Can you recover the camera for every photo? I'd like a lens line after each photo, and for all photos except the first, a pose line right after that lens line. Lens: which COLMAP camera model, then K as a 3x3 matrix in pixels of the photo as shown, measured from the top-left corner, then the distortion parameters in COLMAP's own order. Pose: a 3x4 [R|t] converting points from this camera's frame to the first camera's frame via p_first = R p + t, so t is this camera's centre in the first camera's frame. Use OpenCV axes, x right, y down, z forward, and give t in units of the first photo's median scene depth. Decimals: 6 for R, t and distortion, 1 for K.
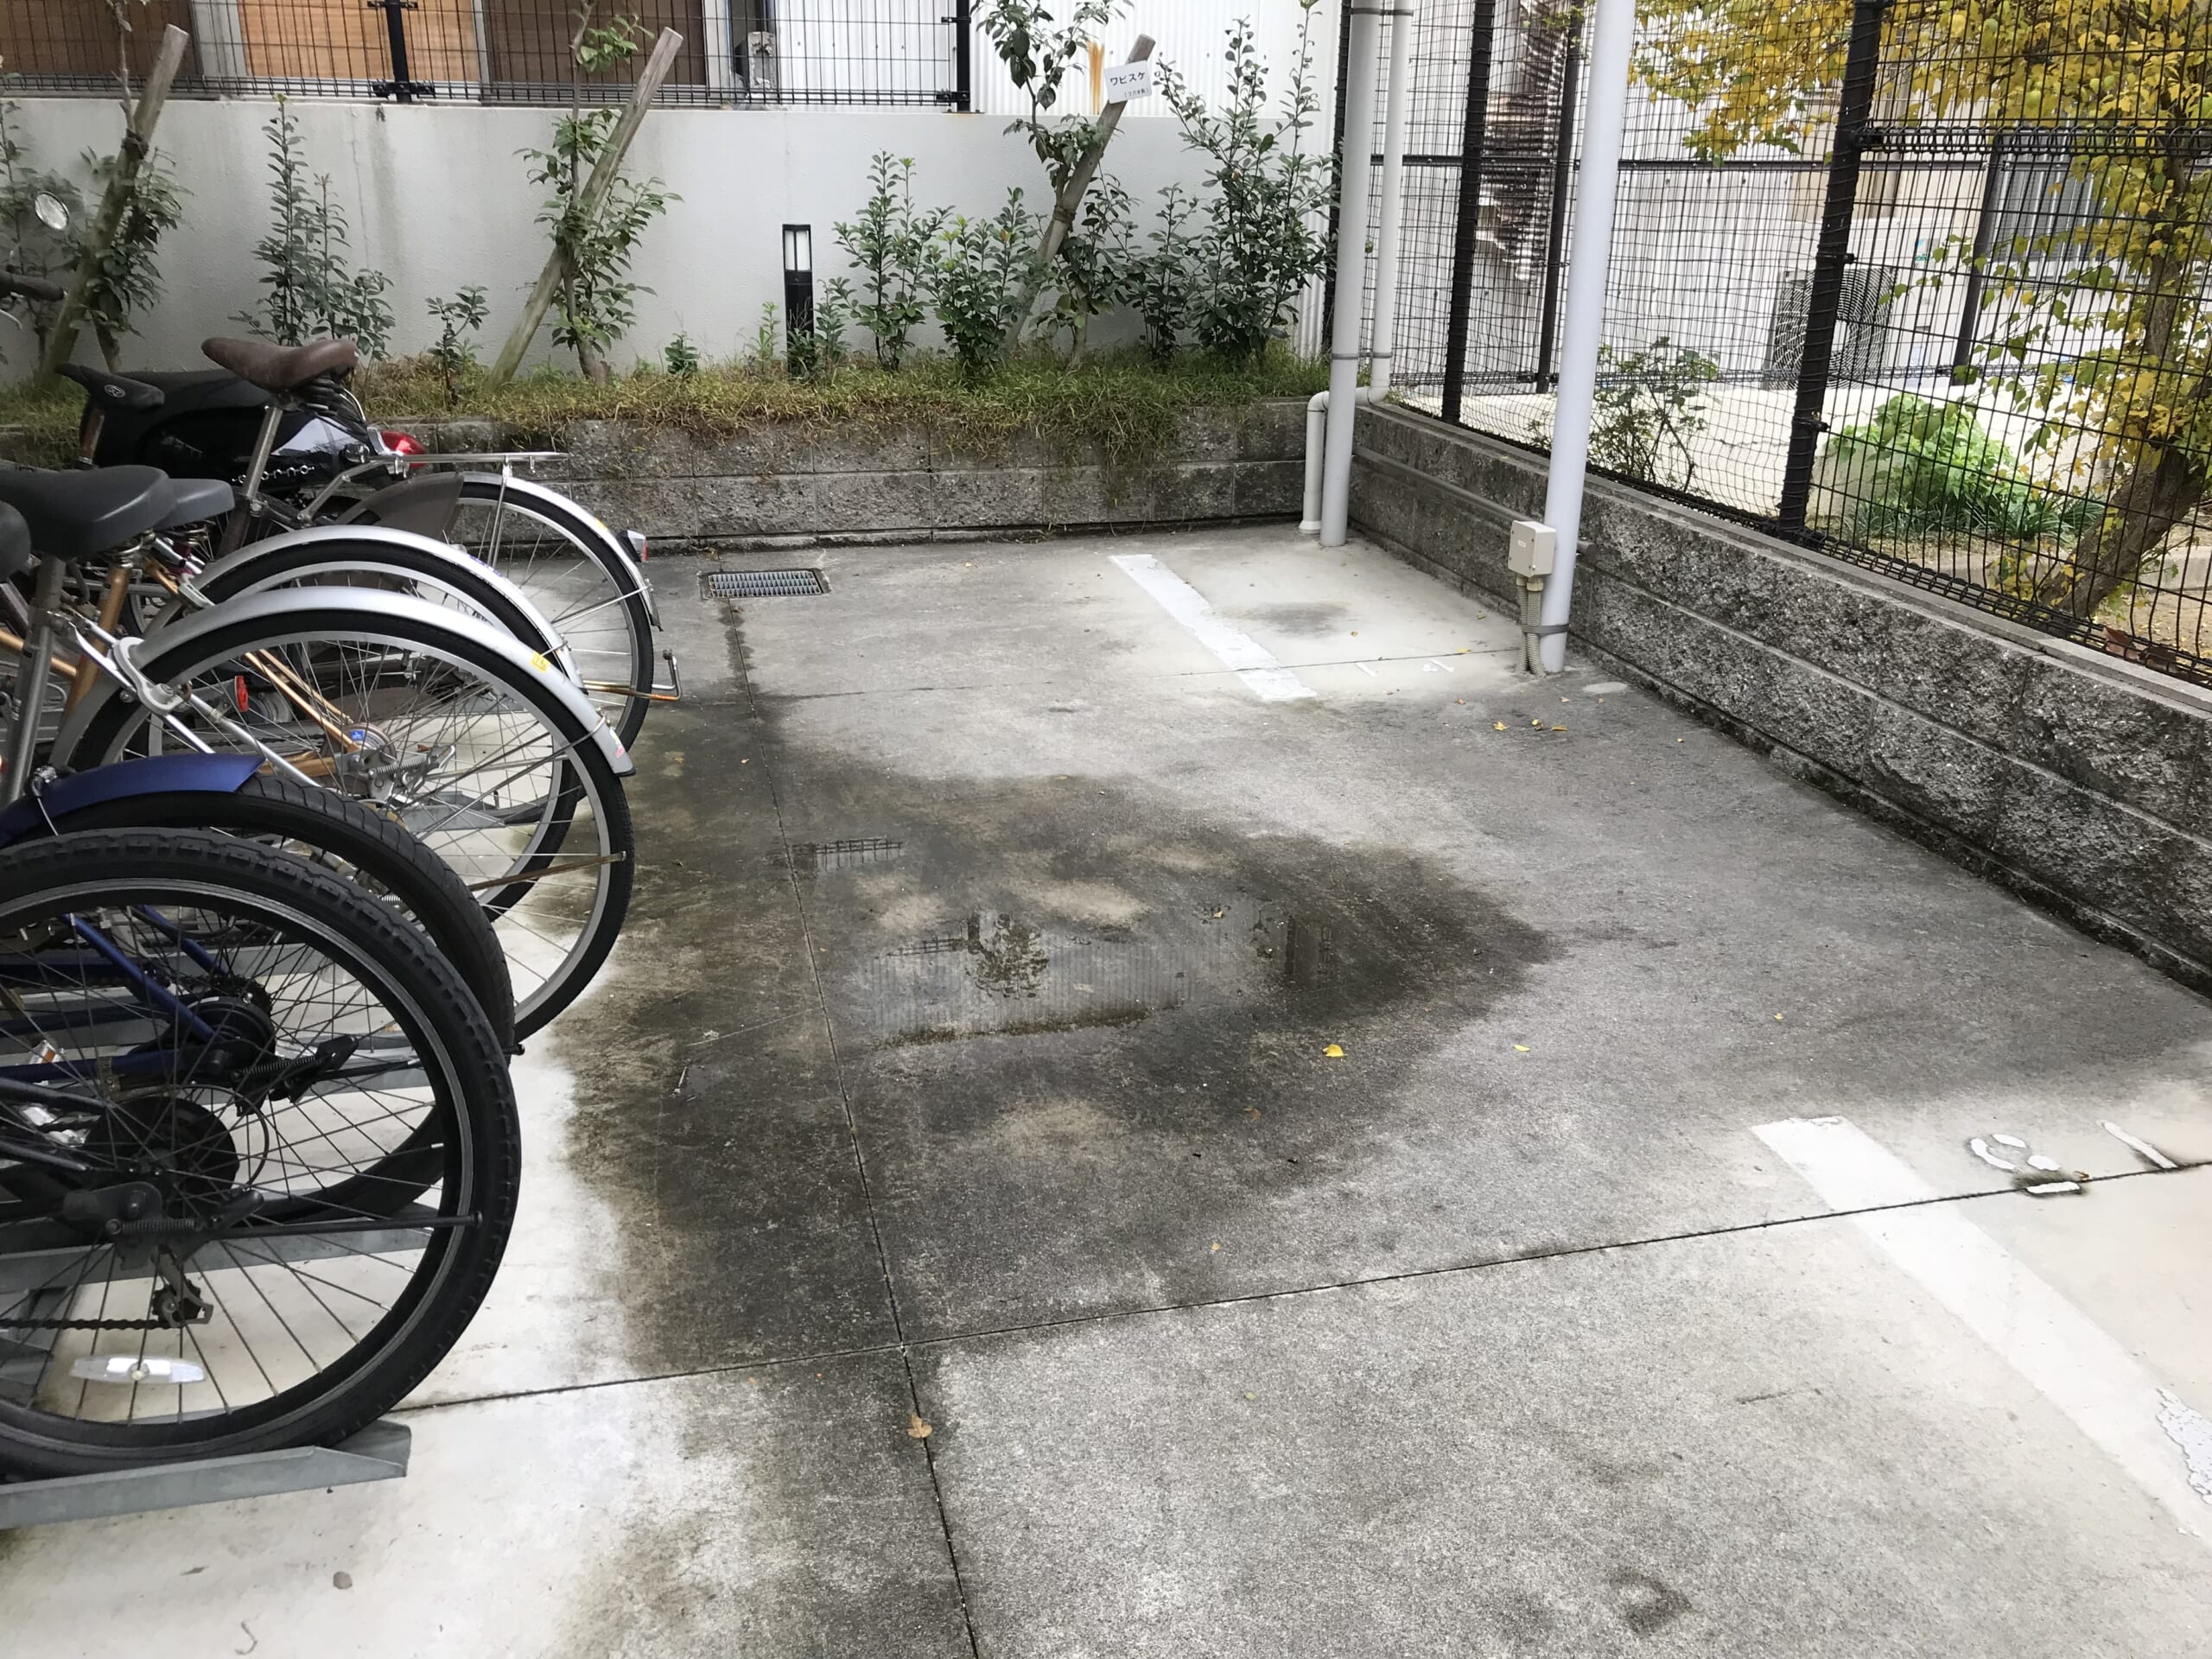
lens RADIAL K [[1793.7, 0, 1097.5], [0, 1793.7, 804.7], [0, 0, 1]] dist [-0.048032, 0.078258]
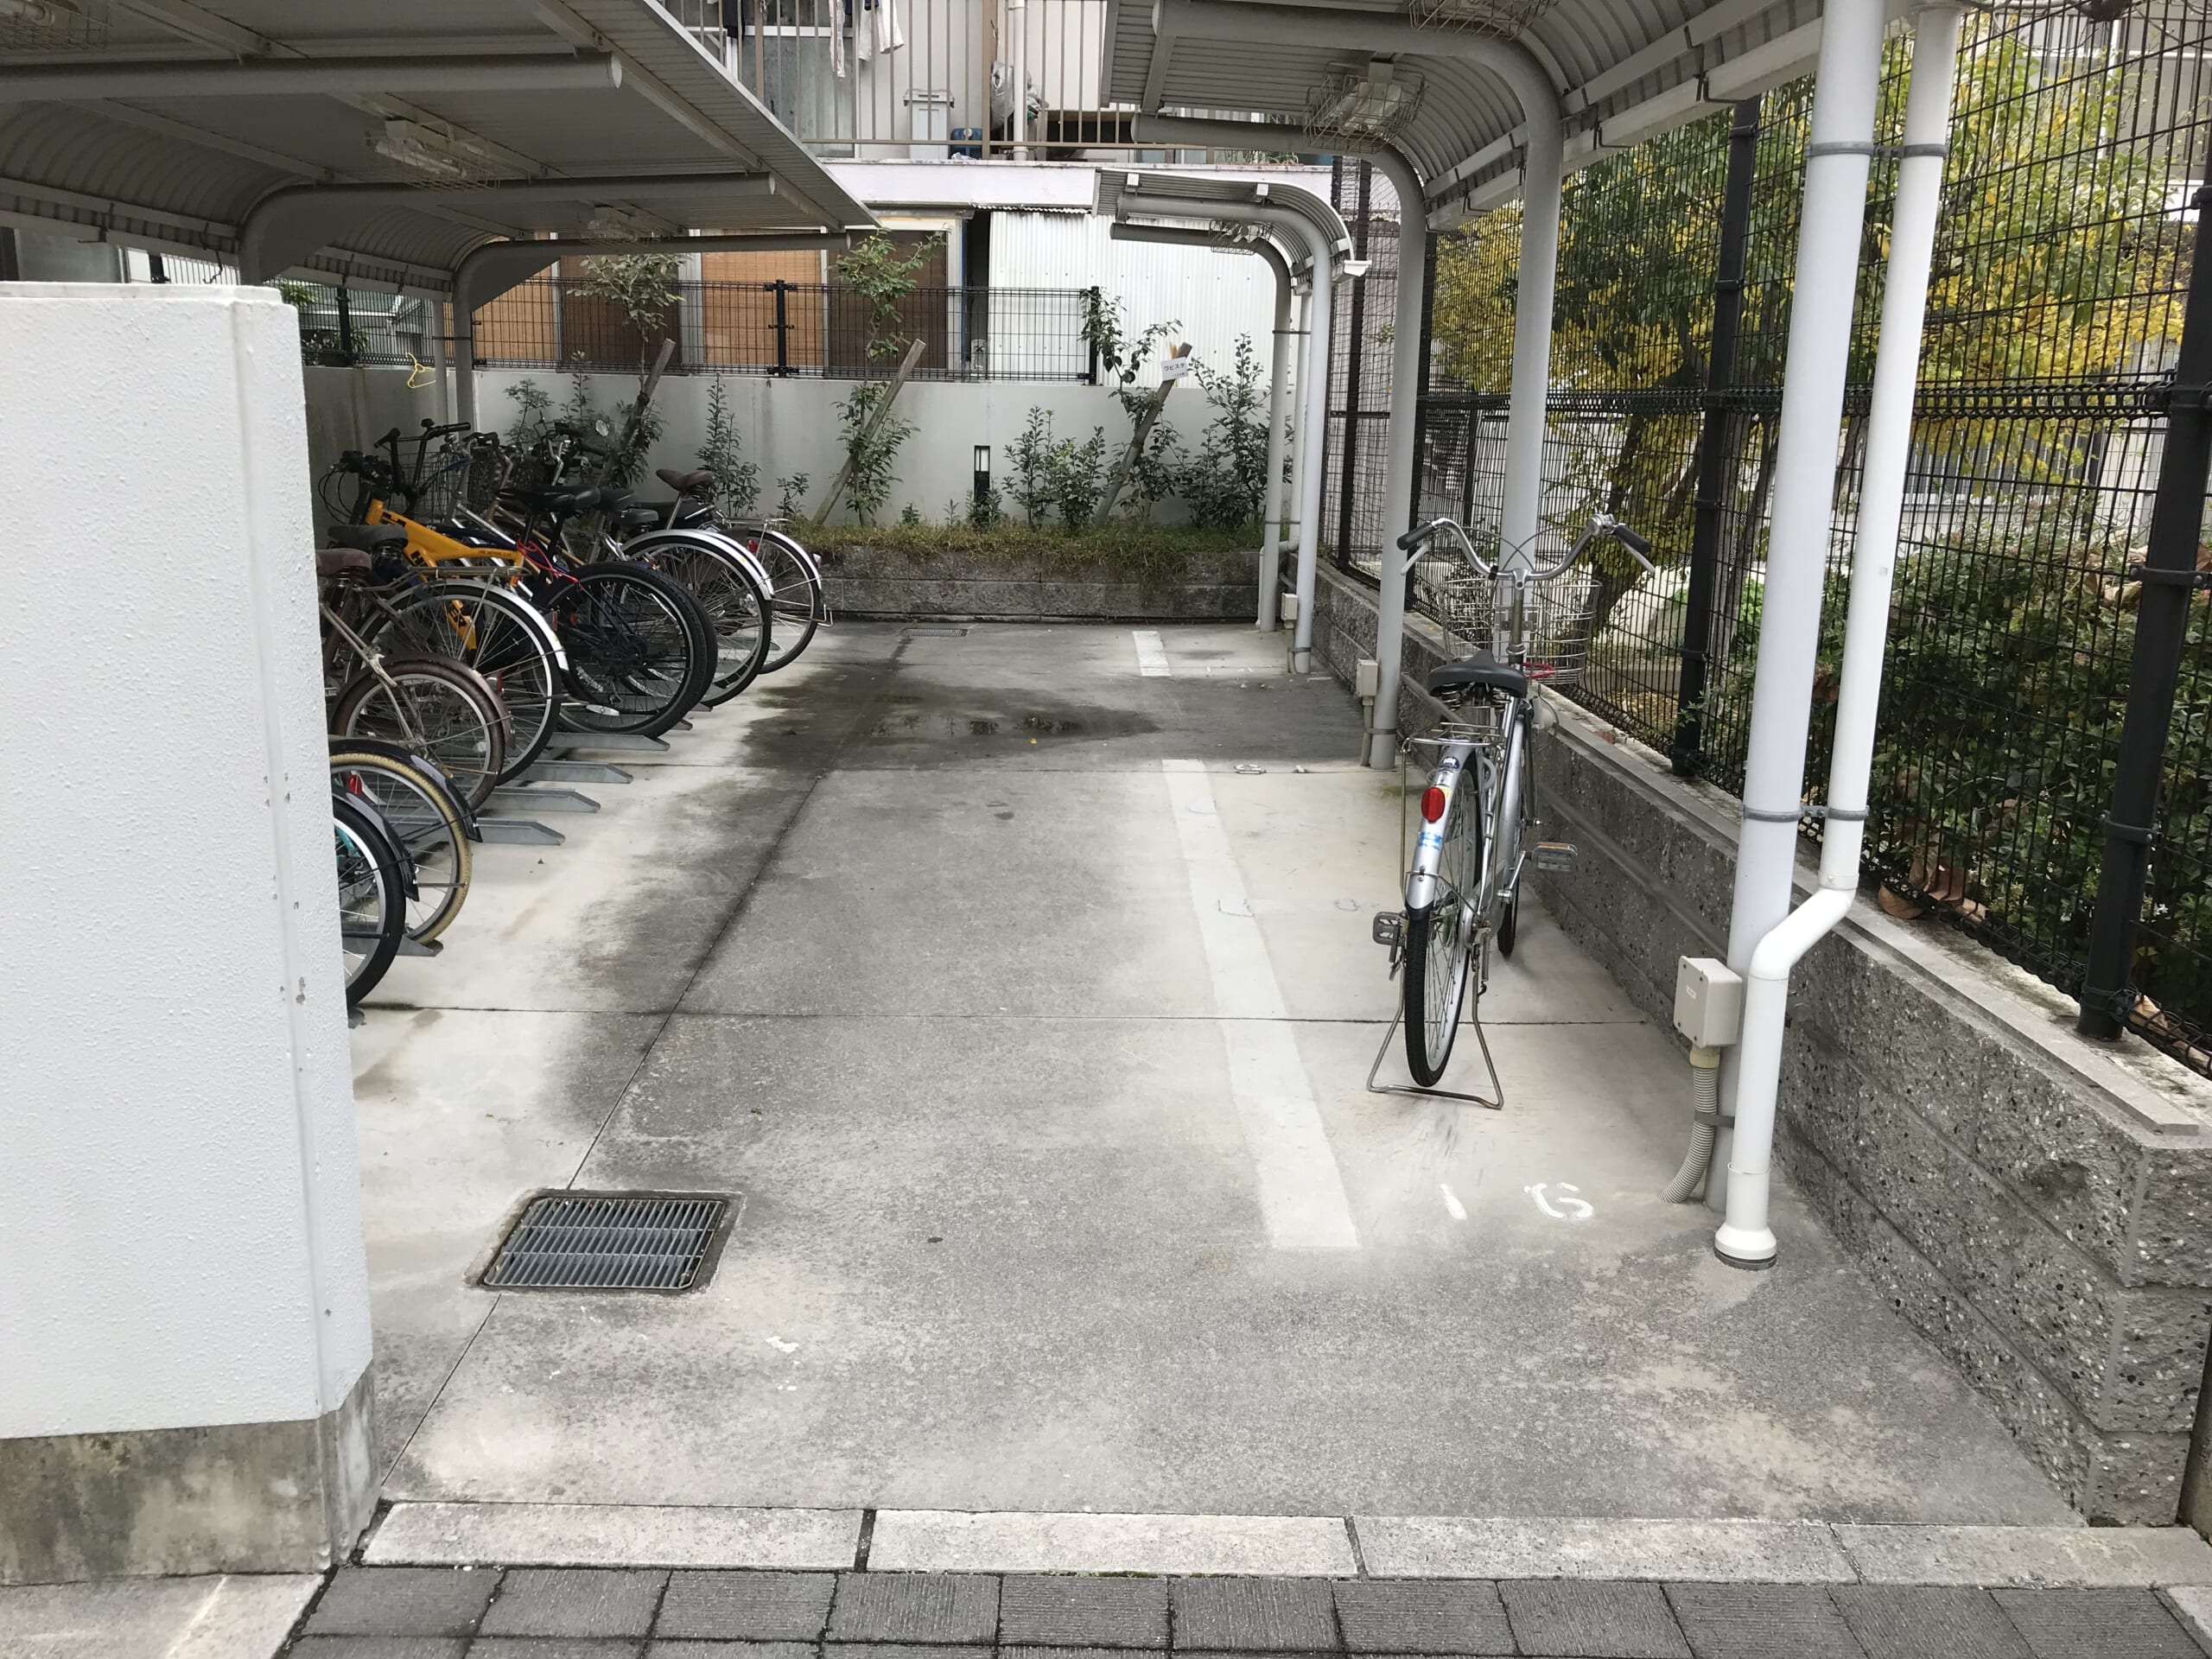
lens RADIAL K [[1773.1, 0, 1106.0], [0, 1773.1, 829.5], [0, 0, 1]] dist [0.028661, 0.002402]
pose [[0.974288, 0.058772, -0.217506, 0.358714], [-0.085882, 0.989369, -0.117362, 0.250181], [0.208296, 0.133024, 0.968977, -0.636874]]
